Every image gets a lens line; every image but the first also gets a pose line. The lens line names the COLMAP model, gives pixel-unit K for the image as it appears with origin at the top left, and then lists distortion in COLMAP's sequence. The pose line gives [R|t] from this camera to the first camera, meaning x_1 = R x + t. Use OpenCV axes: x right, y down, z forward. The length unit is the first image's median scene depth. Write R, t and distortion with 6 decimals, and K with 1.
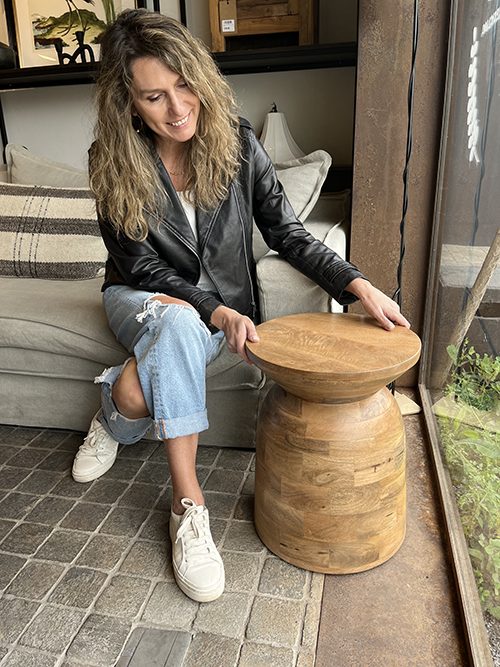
lens RADIAL K [[510.8, 0, 259.1], [0, 510.8, 330.4], [0, 0, 1]] dist [0.060191, -0.092573]
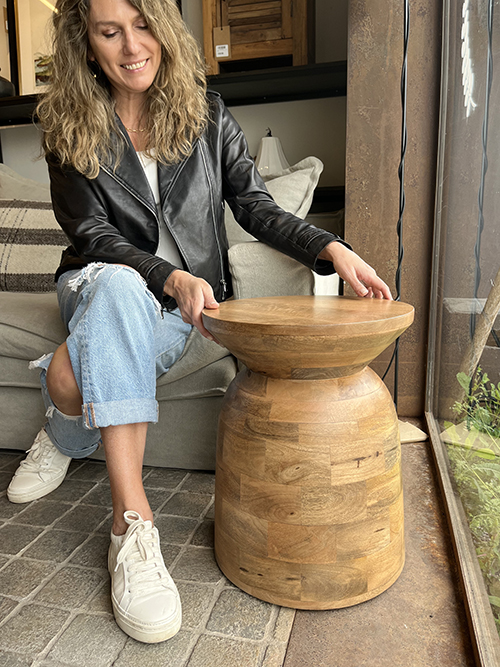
lens RADIAL K [[510.8, 0, 257.8], [0, 510.8, 336.1], [0, 0, 1]] dist [0.060191, -0.092573]
pose [[0.999434, 0.011038, -0.031781, 0.071096], [-0.015439, 0.989783, -0.141746, 0.141548], [0.029892, 0.142156, 0.989393, 0.145366]]
